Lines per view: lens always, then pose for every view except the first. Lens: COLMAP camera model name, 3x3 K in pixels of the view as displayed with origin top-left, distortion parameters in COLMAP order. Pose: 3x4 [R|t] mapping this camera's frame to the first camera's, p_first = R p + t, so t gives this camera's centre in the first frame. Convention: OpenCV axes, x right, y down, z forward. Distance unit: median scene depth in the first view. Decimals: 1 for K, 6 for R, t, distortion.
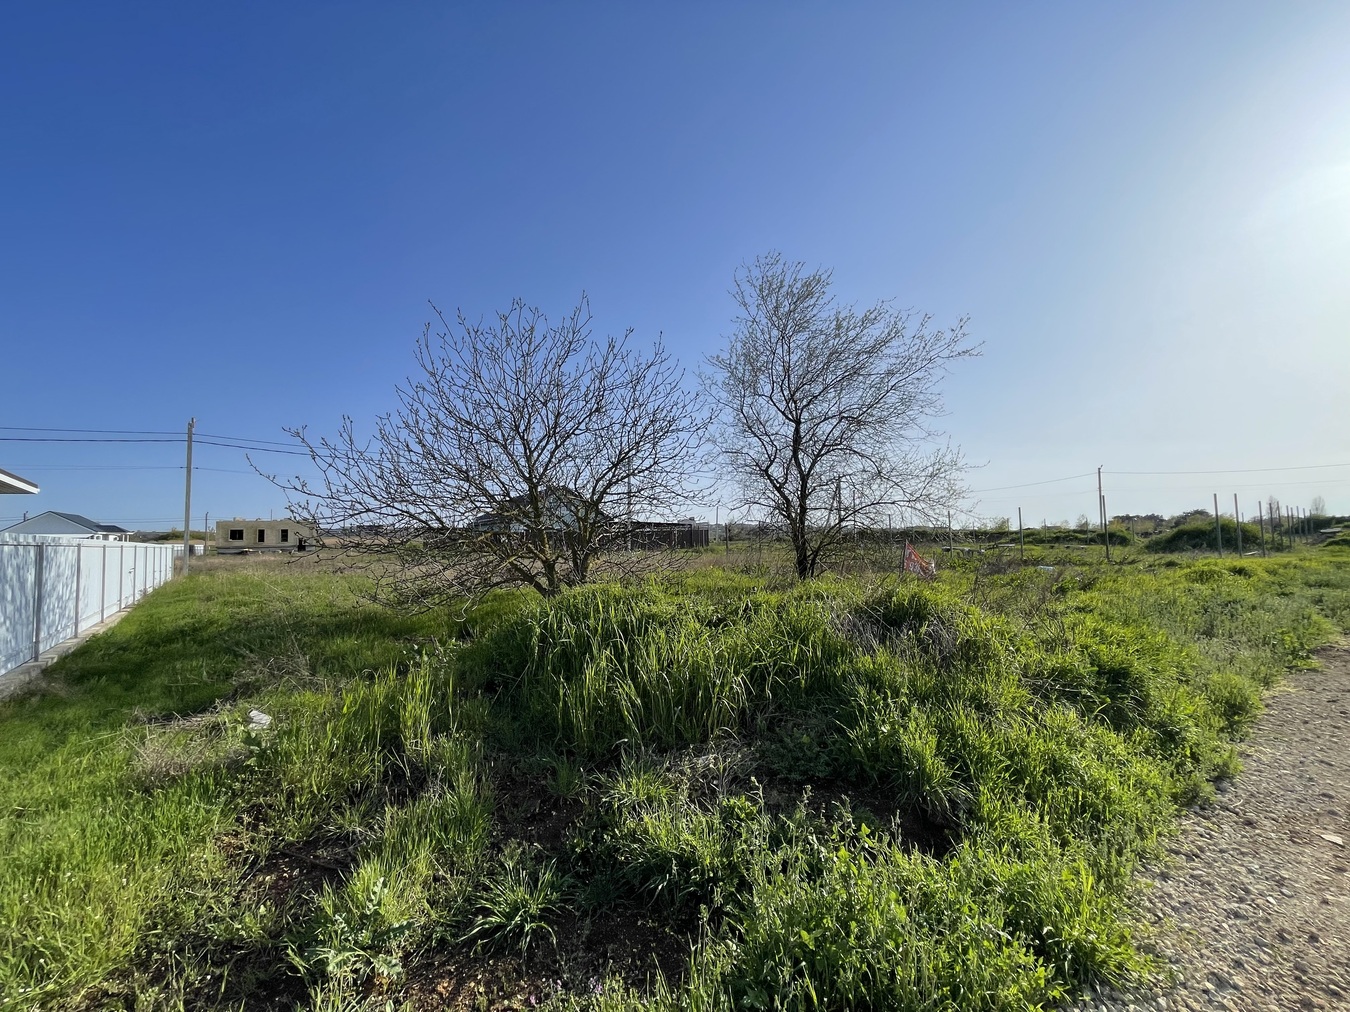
lens RADIAL K [[546.4, 0, 668.5], [0, 546.4, 502.7], [0, 0, 1]] dist [-0.000318, -0.003319]
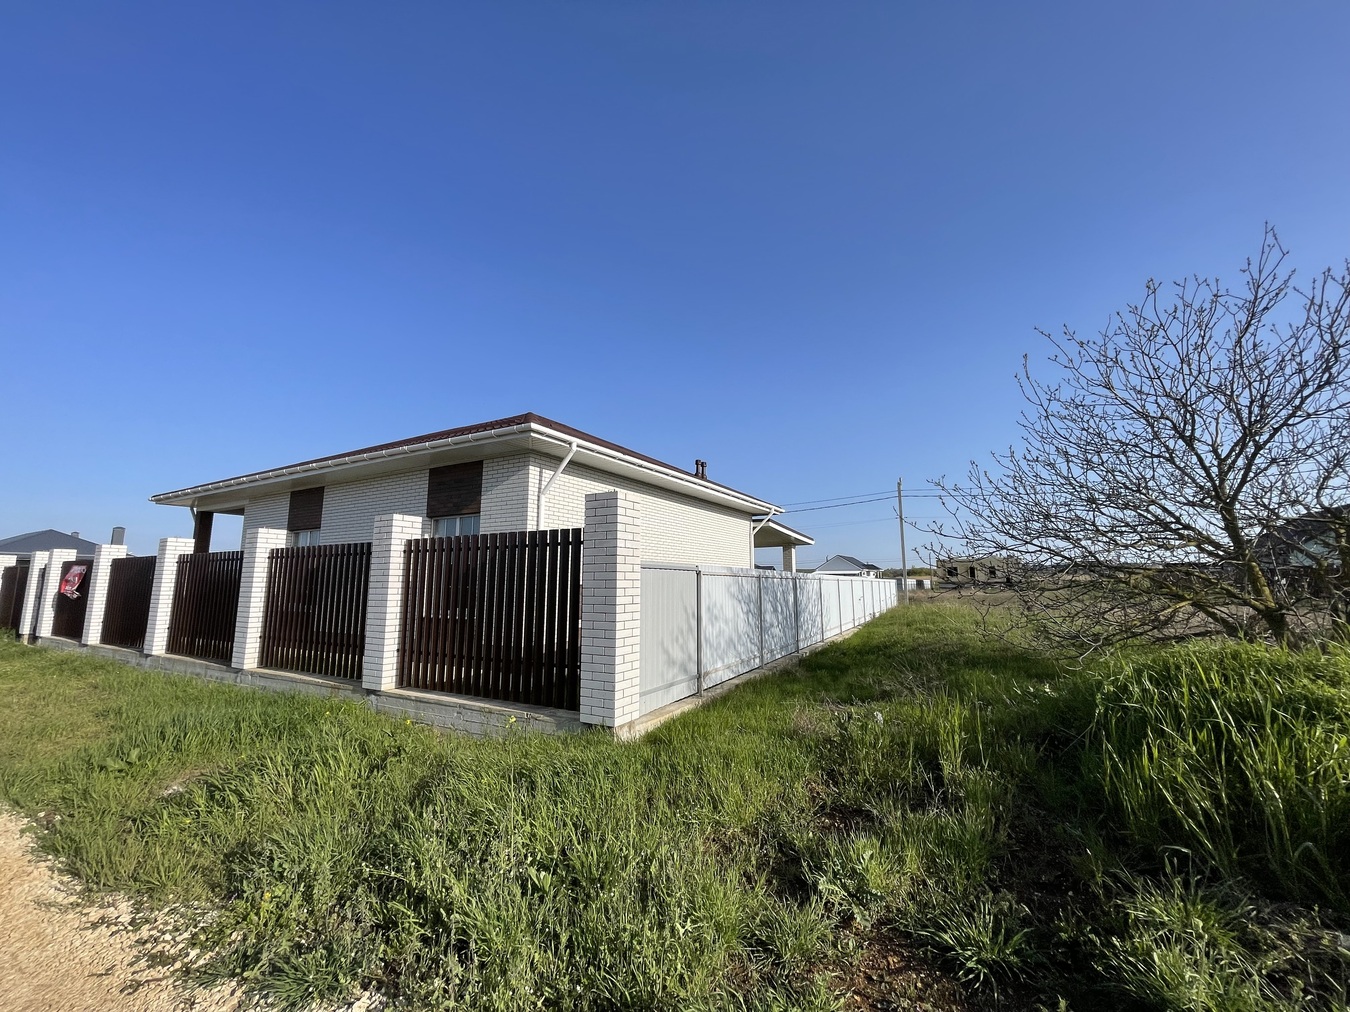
lens RADIAL K [[546.4, 0, 668.5], [0, 546.4, 502.7], [0, 0, 1]] dist [-0.000318, -0.003319]
pose [[0.398349, -0.111580, -0.910422, 0.163517], [0.050013, 0.993739, -0.099909, -0.000631], [0.915869, -0.005734, 0.401436, 0.024604]]
